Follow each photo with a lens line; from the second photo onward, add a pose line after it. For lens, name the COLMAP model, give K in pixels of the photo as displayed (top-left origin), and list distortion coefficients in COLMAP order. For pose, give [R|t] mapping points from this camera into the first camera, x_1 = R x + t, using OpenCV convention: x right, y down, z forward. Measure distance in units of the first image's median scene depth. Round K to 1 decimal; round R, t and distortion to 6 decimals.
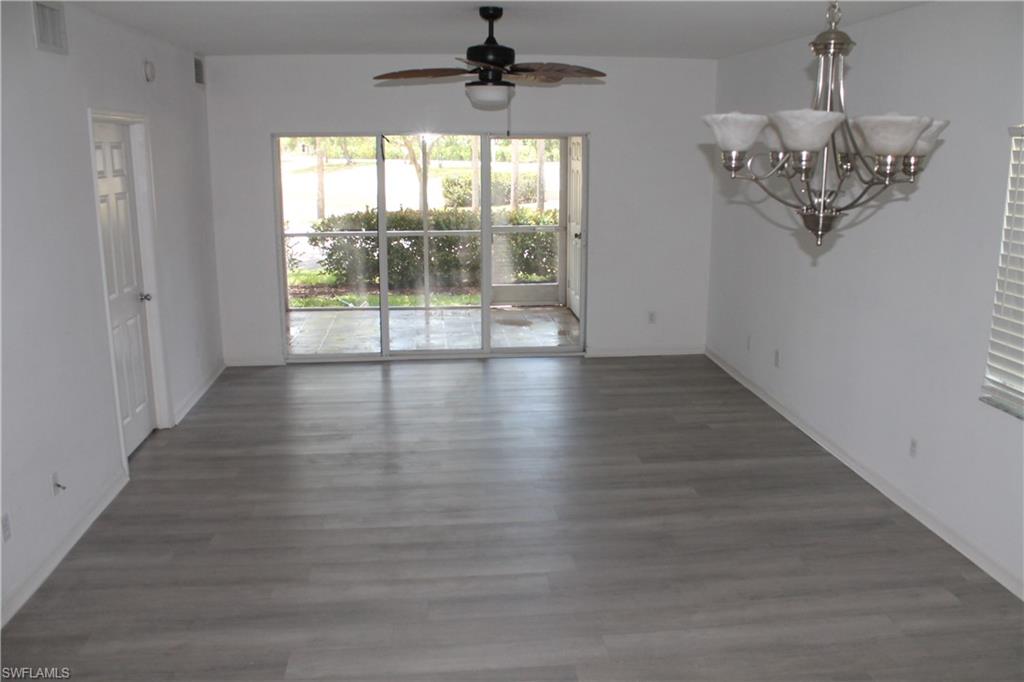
lens RADIAL K [[862.5, 0, 512.0], [0, 862.5, 341.0], [0, 0, 1]] dist [-0.086727, 0.002582]
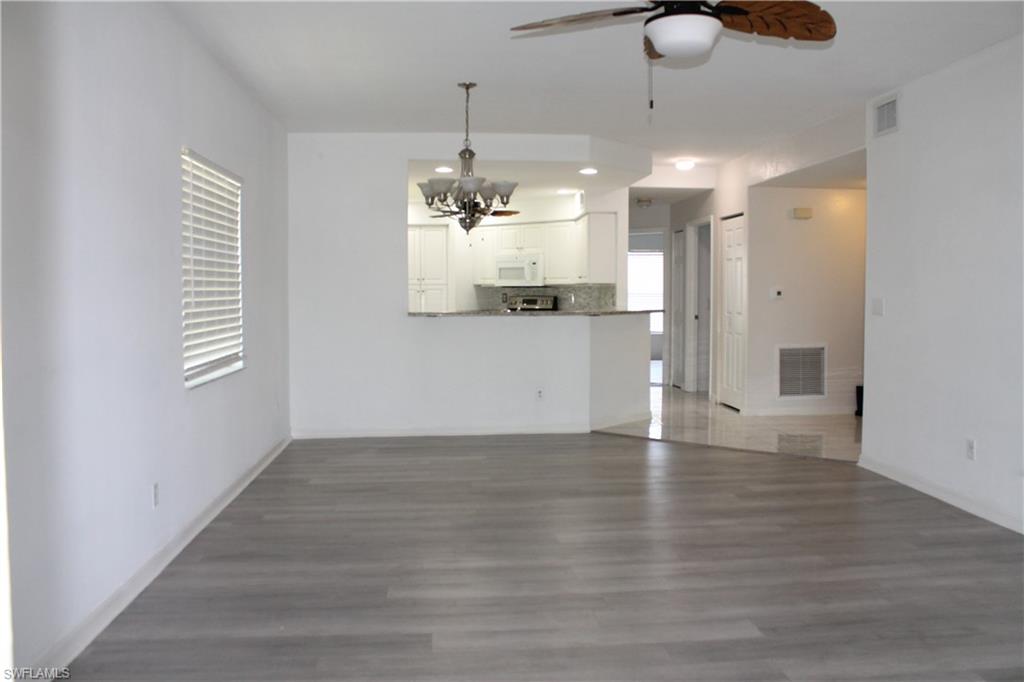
lens RADIAL K [[862.5, 0, 512.0], [0, 862.5, 341.0], [0, 0, 1]] dist [-0.086727, 0.002582]
pose [[-0.999916, -0.003328, 0.012537, 0.104063], [0.000240, 0.961624, 0.274369, -0.254250], [-0.012969, 0.274349, -0.961543, 1.756398]]
